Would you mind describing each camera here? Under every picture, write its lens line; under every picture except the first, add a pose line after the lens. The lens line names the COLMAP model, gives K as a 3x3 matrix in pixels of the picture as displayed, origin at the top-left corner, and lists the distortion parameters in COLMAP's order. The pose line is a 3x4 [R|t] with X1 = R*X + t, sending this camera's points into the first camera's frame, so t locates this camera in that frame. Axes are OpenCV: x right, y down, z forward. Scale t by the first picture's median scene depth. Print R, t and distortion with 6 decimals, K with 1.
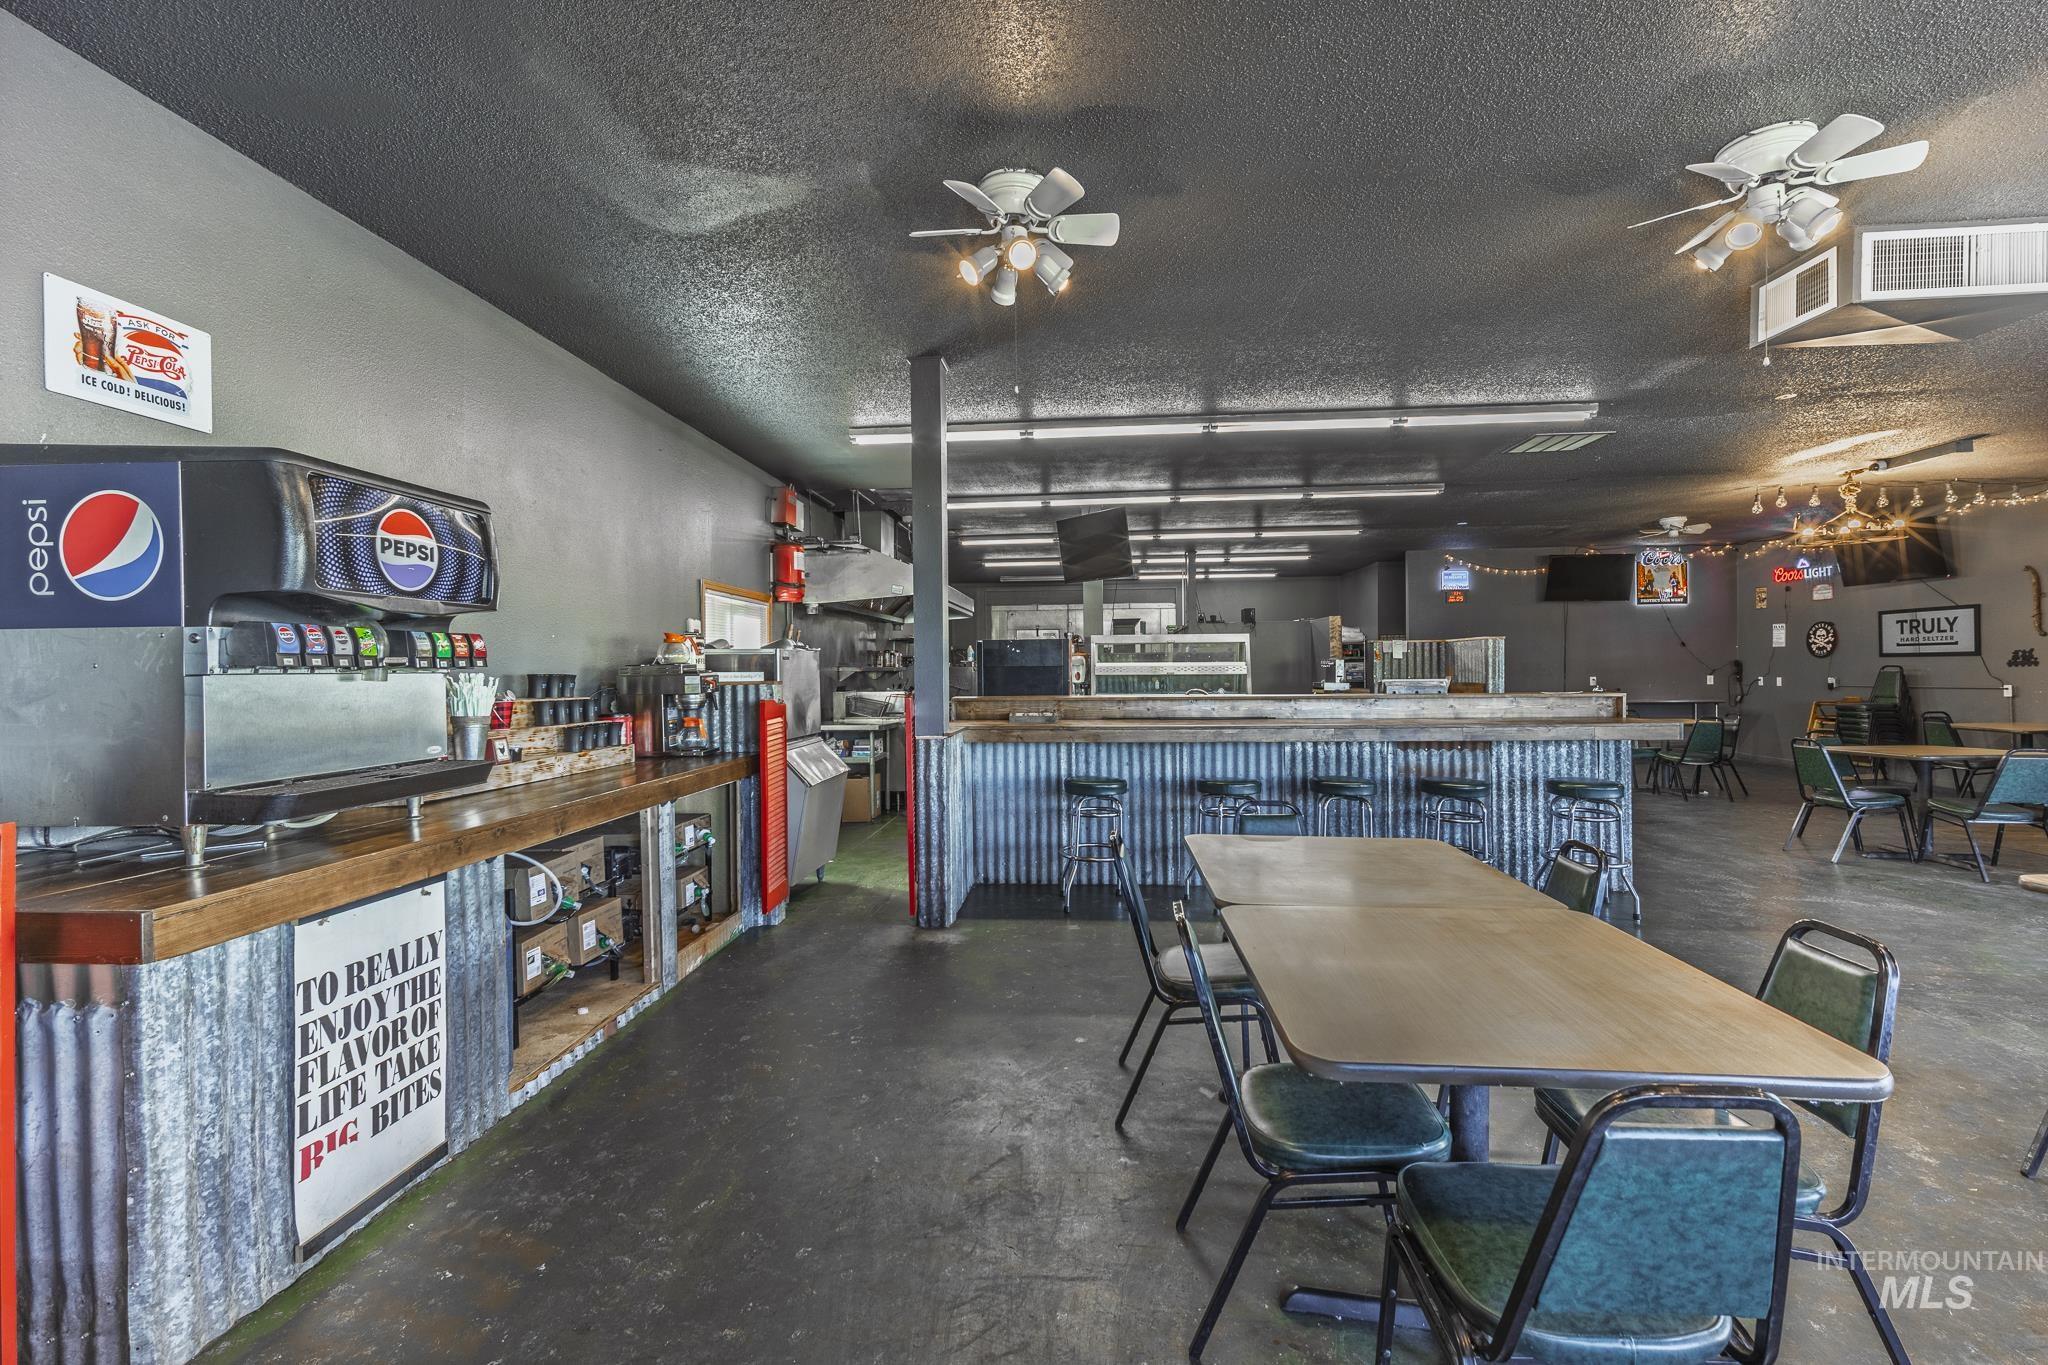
lens RADIAL K [[873.2, 0, 1023.5], [0, 873.2, 675.1], [0, 0, 1]] dist [0.003538, 0.000857]
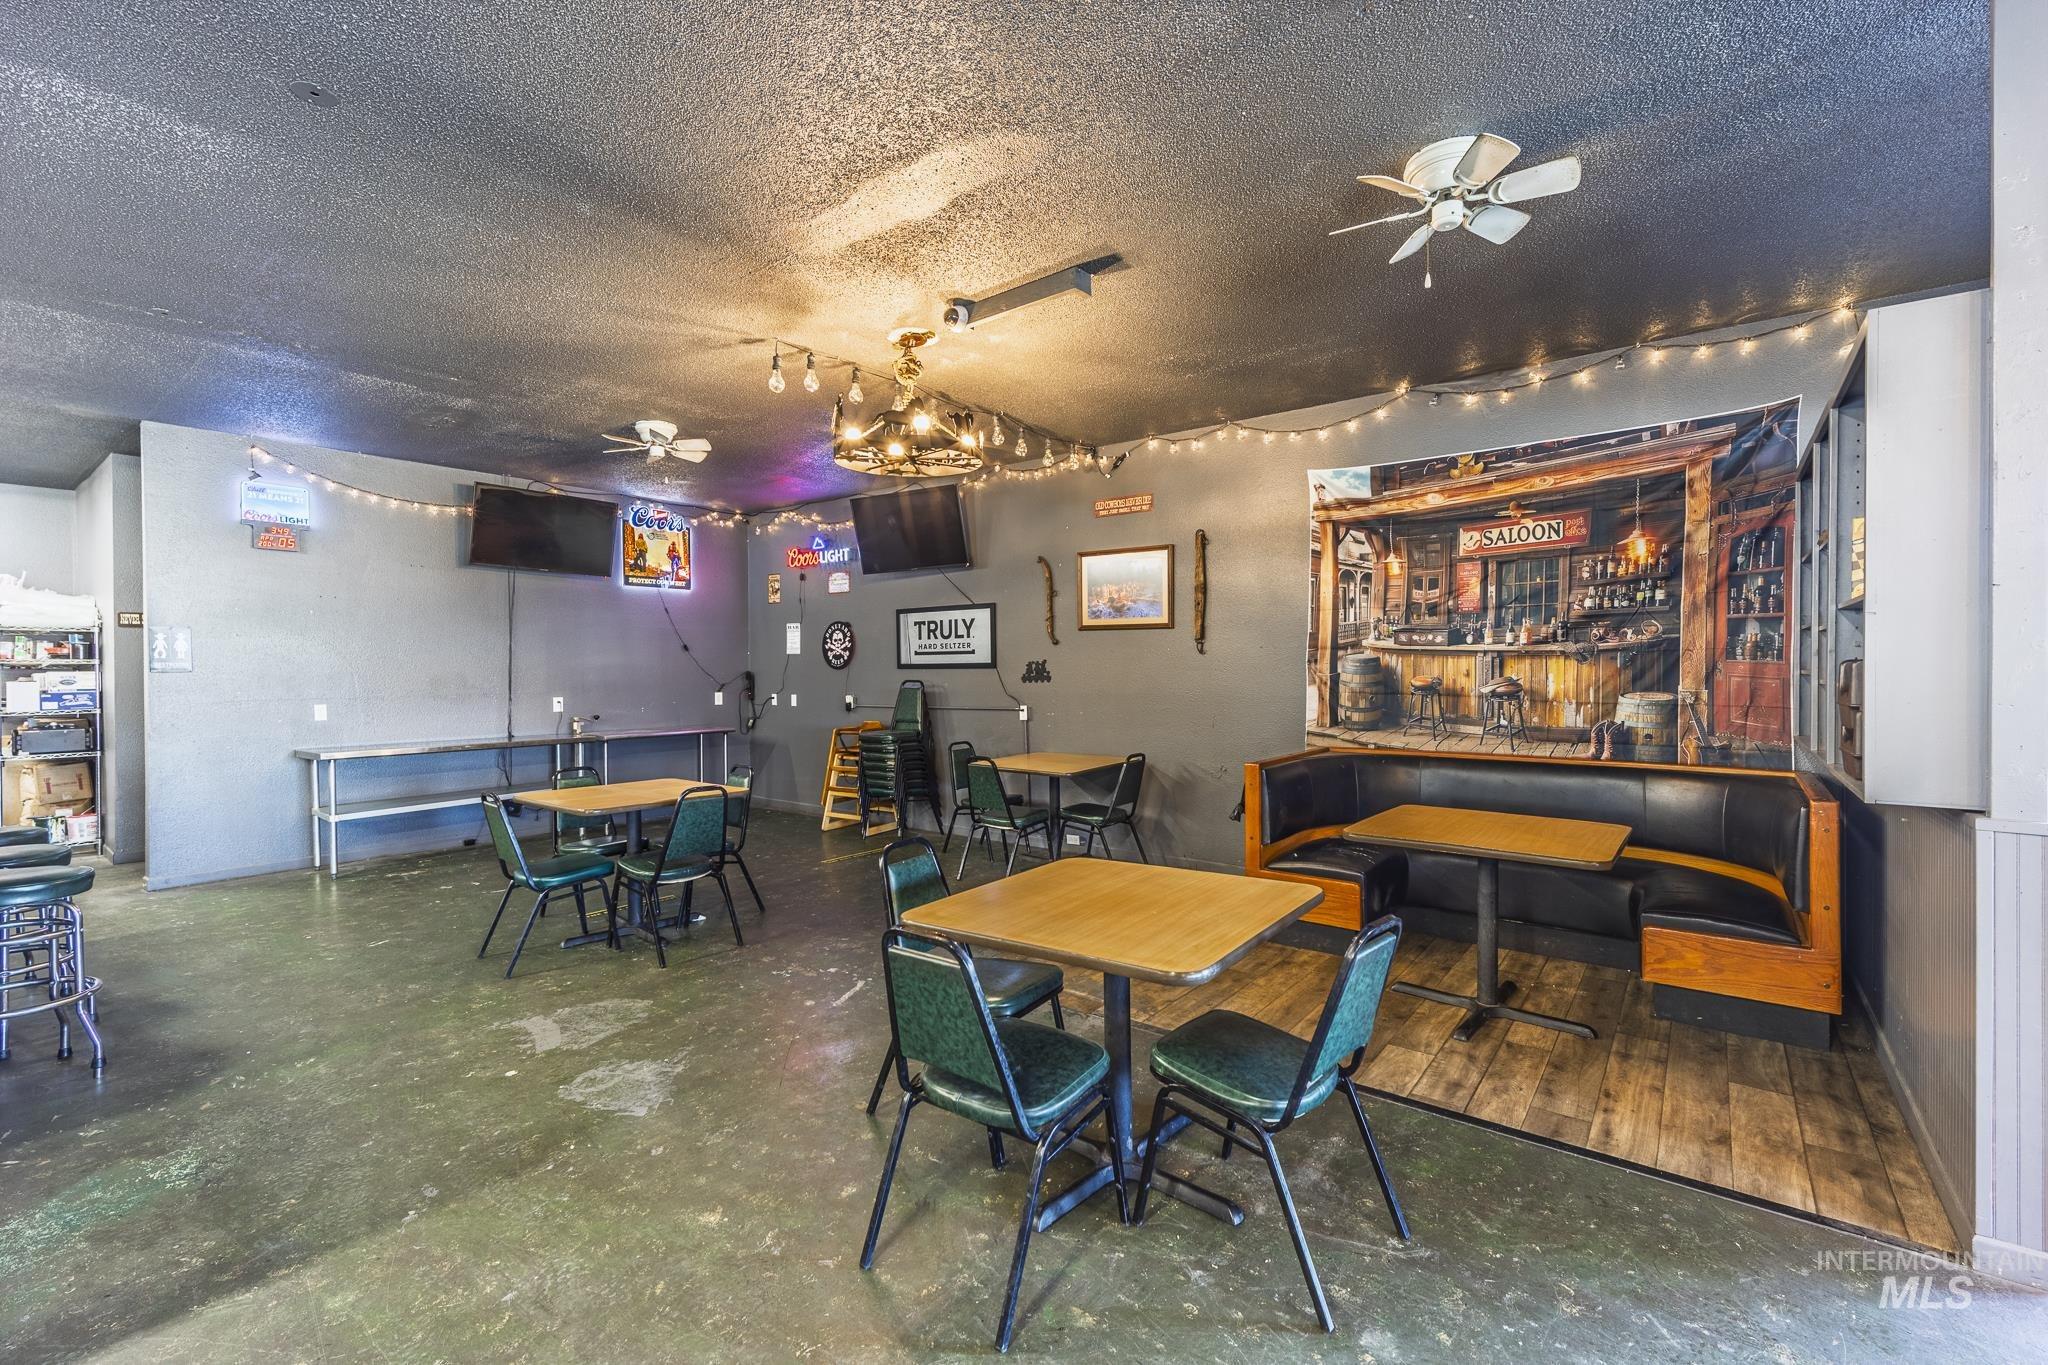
lens RADIAL K [[873.2, 0, 1021.3], [0, 873.2, 675.7], [0, 0, 1]] dist [0.003538, 0.000857]
pose [[0.553414, -0.000292, 0.832906, 0.452947], [0.006210, 0.999974, -0.003776, -0.012567], [-0.832883, 0.007262, 0.553401, 0.552667]]
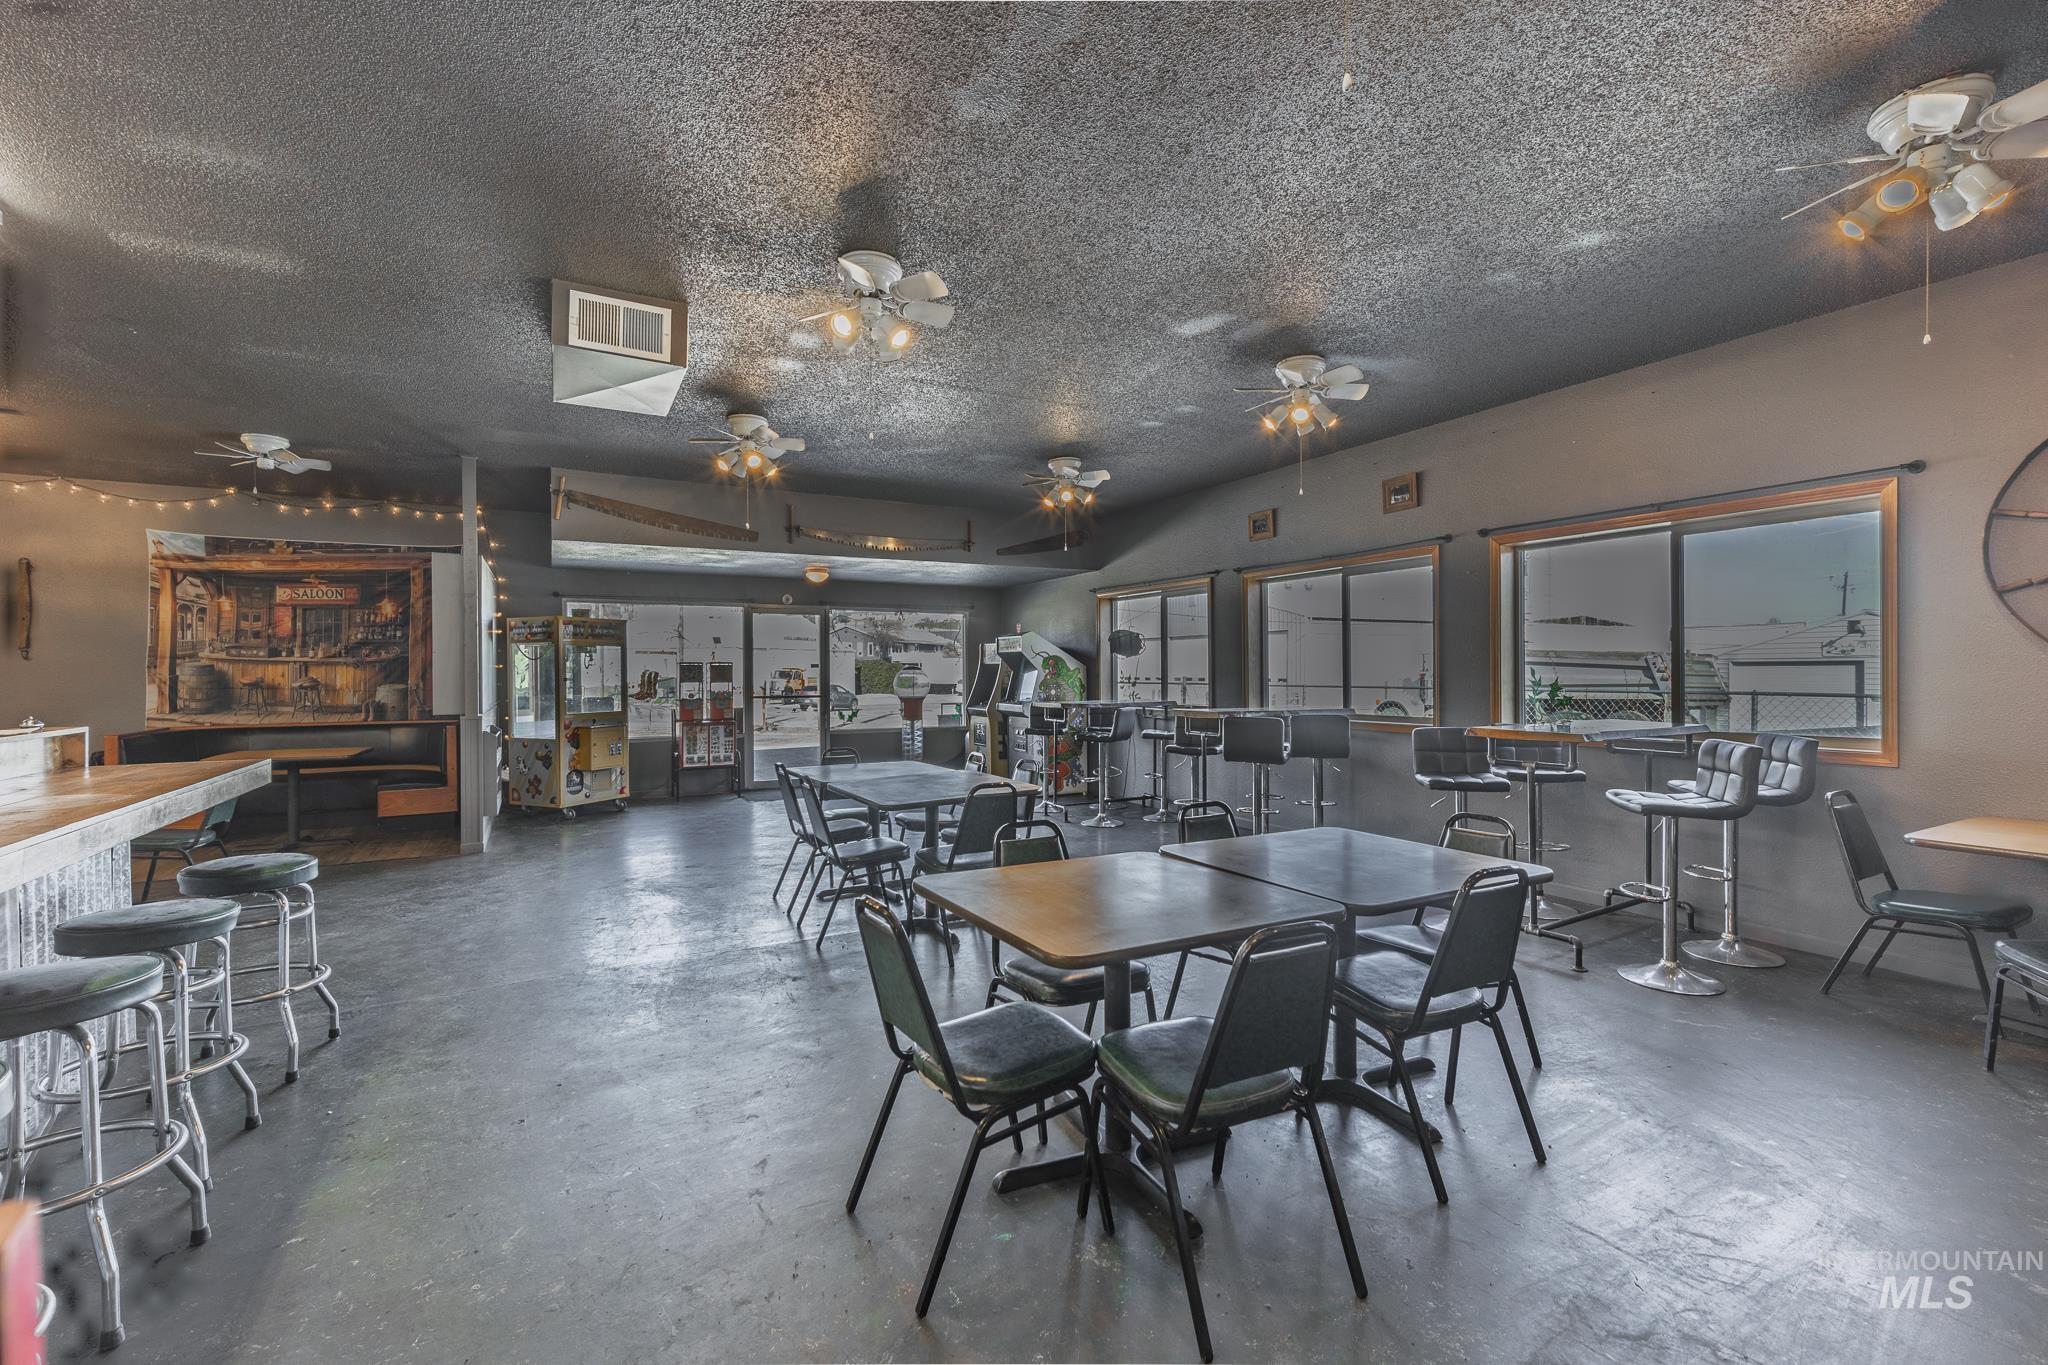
lens RADIAL K [[873.2, 0, 1022.8], [0, 873.2, 674.9], [0, 0, 1]] dist [0.003538, 0.000857]
pose [[-0.547684, 0.008261, 0.836645, -0.105198], [0.016661, 0.999861, 0.001034, -0.002616], [-0.836519, 0.014506, -0.547745, 0.479607]]
